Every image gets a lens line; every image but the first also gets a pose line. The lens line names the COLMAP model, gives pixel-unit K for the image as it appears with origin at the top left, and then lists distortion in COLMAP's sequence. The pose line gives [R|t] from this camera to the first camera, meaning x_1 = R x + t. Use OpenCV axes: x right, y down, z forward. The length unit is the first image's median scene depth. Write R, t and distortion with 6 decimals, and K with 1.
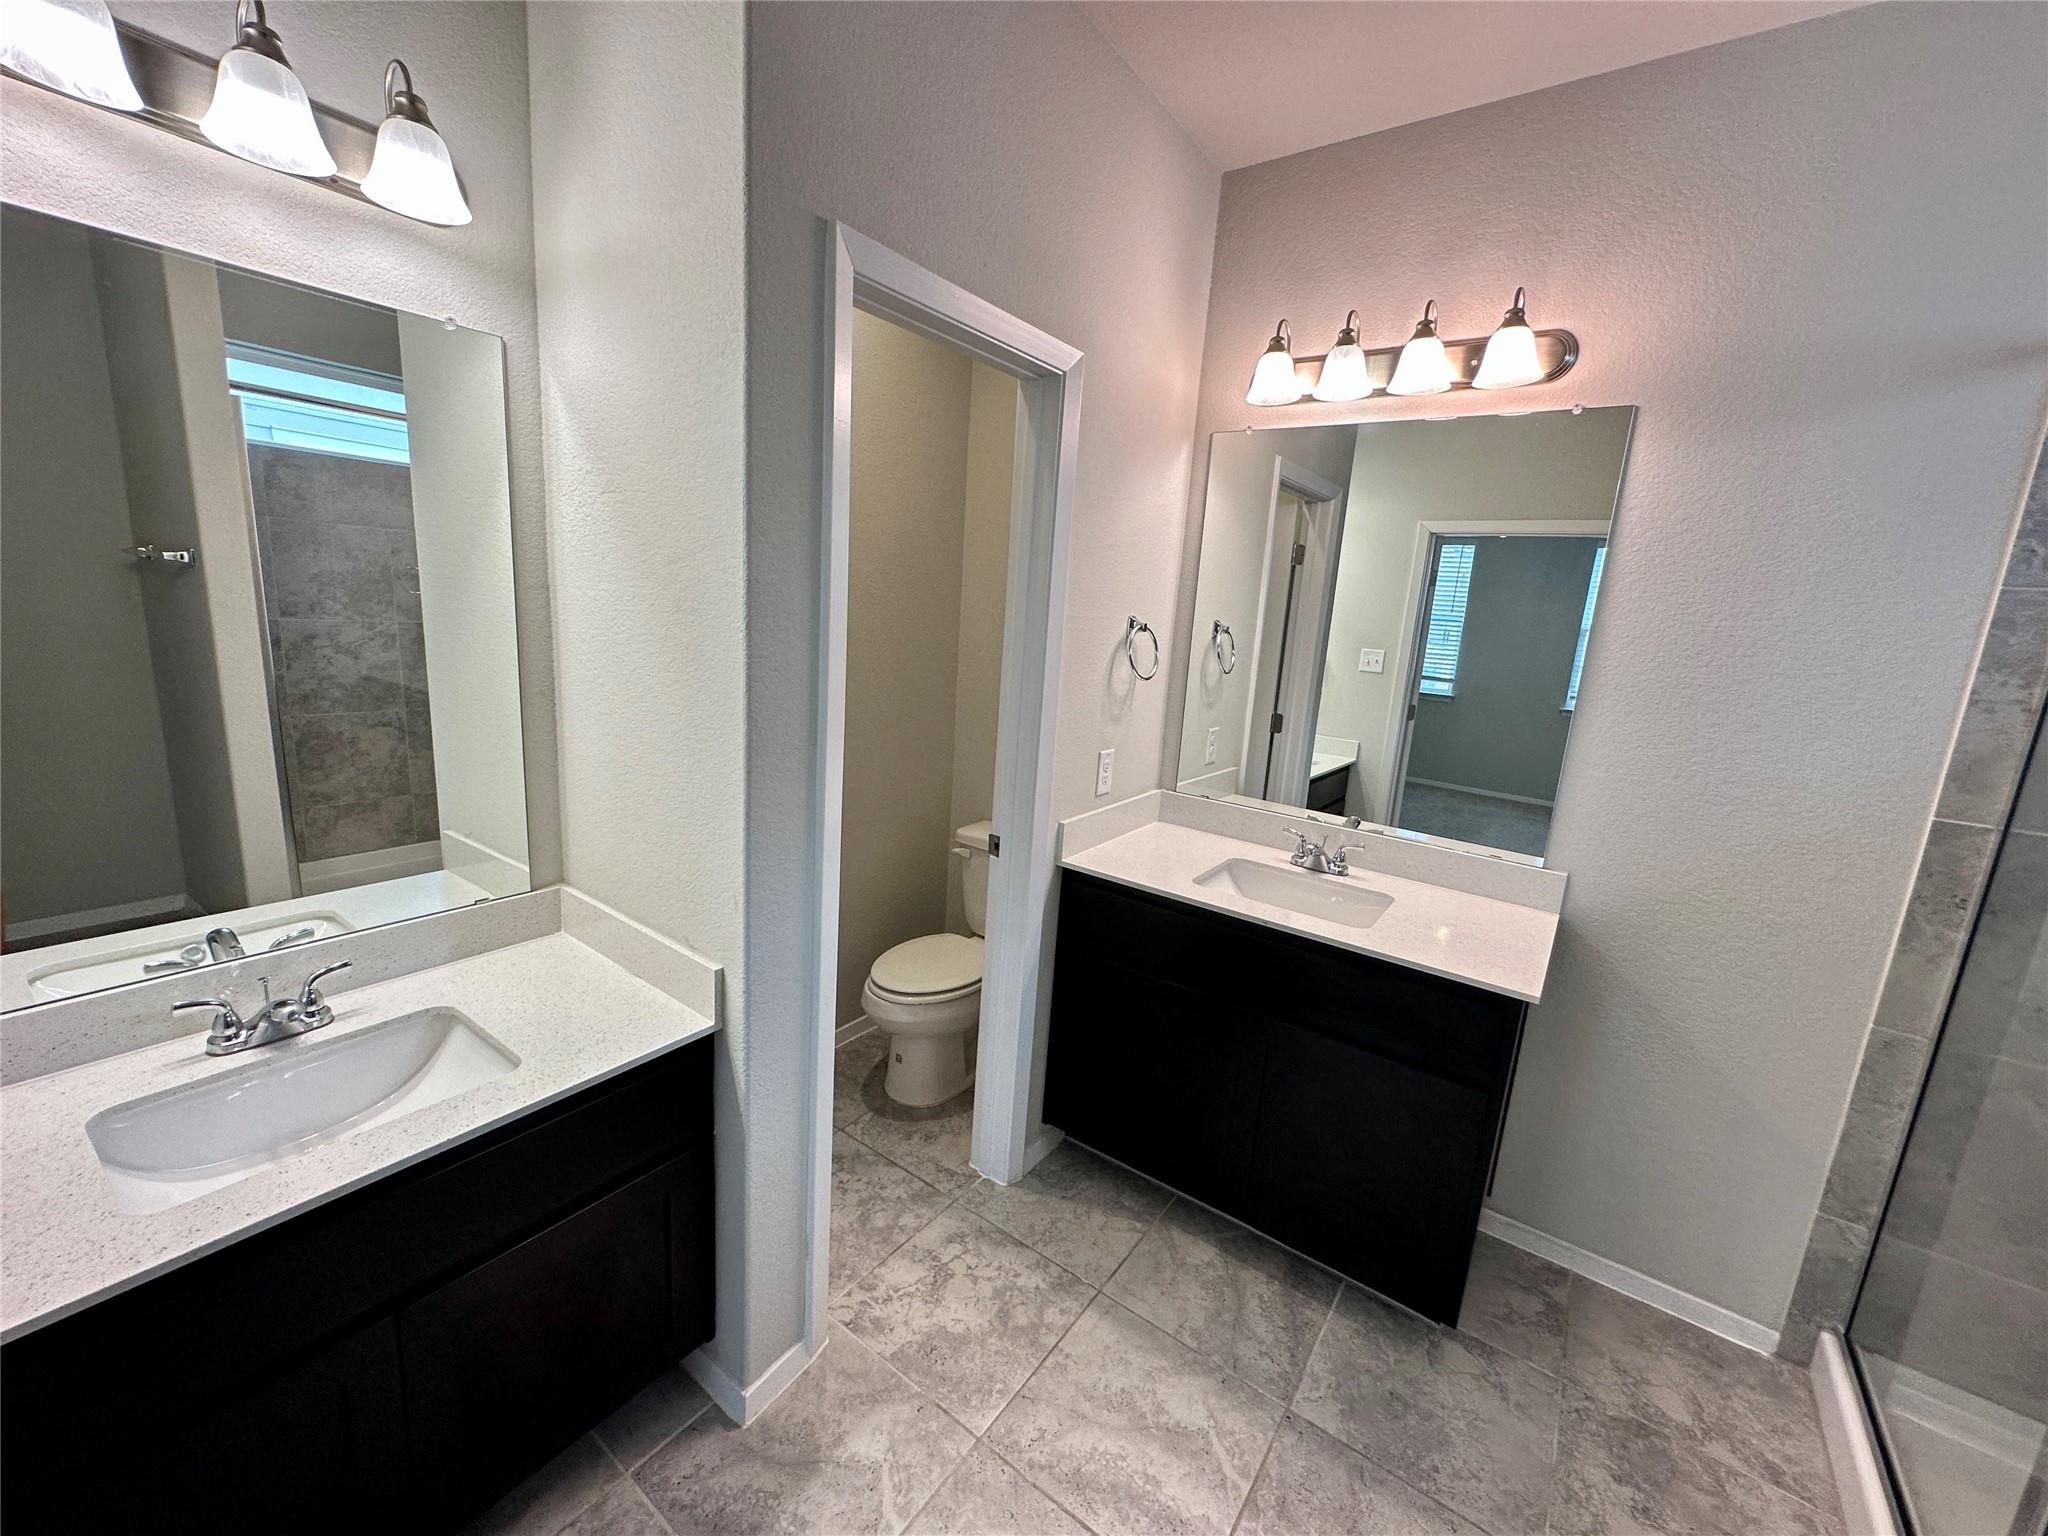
lens RADIAL K [[816.7, 0, 1026.8], [0, 816.7, 766.5], [0, 0, 1]] dist [-0.001620, 0.000522]
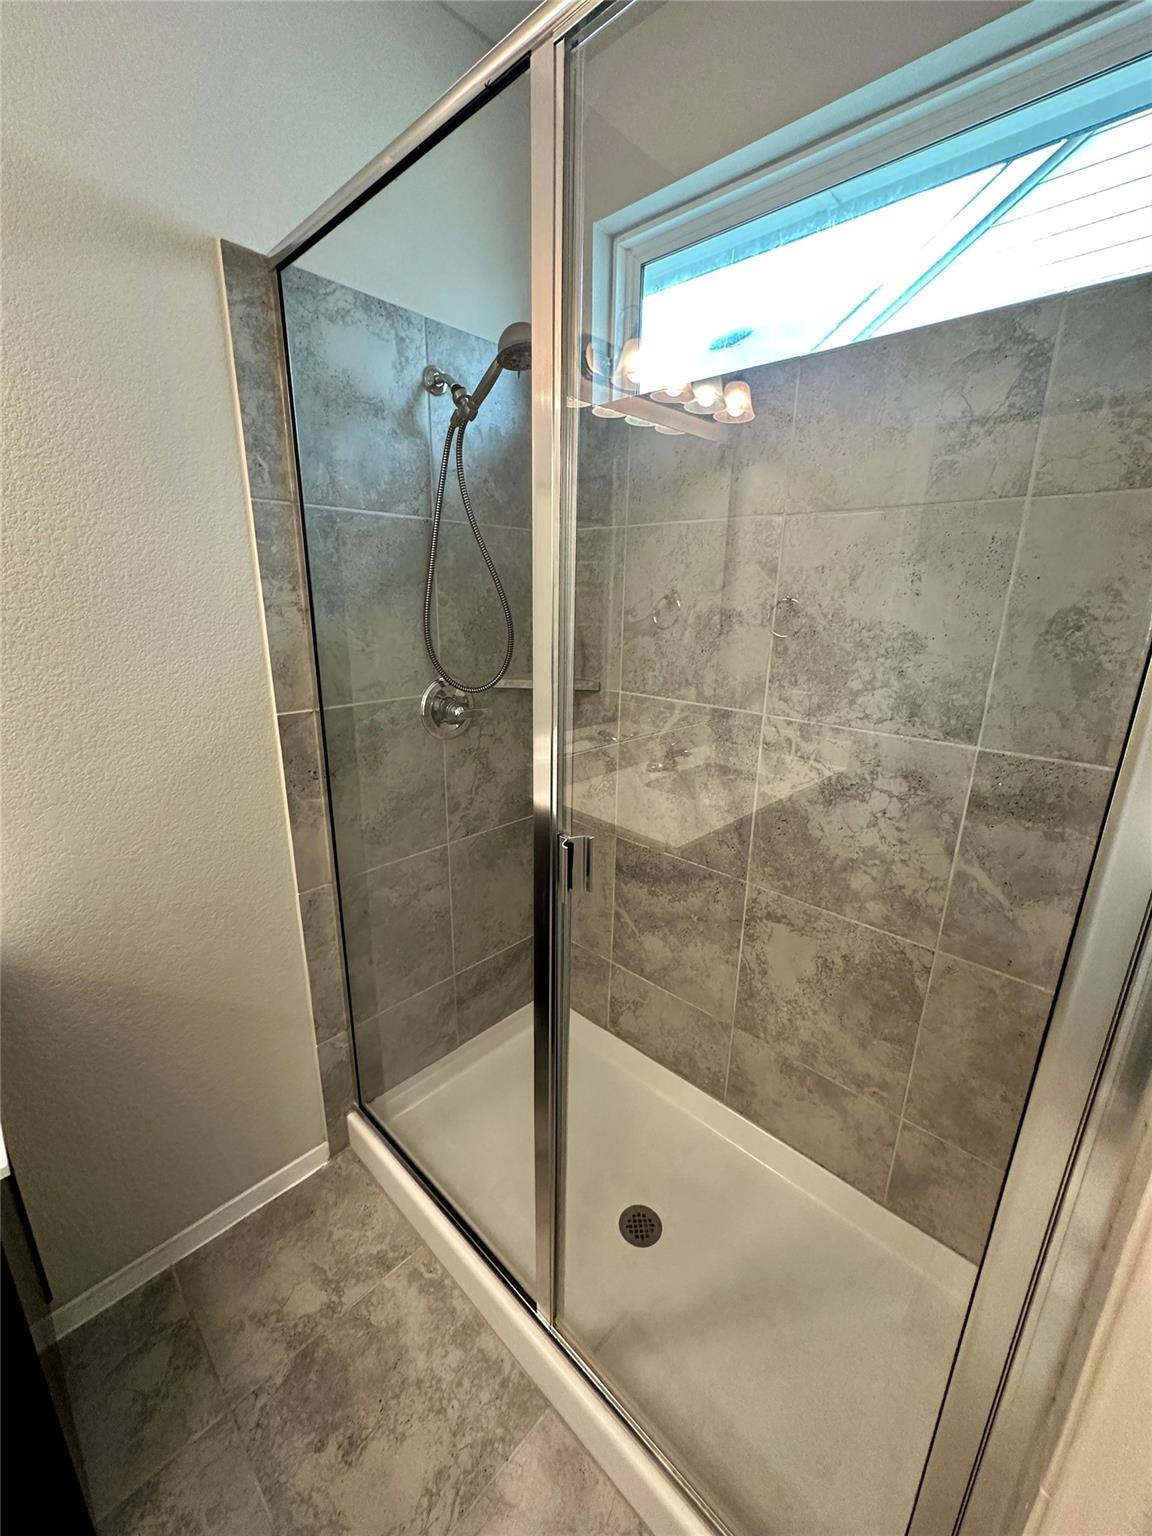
lens RADIAL K [[612.5, 0, 580.1], [0, 612.5, 768.8], [0, 0, 1]] dist [-0.001620, 0.000522]
pose [[0.125947, -0.335261, 0.933669, 0.315609], [0.187170, 0.932291, 0.309518, -0.045728], [-0.974220, 0.135772, 0.180170, 0.408490]]
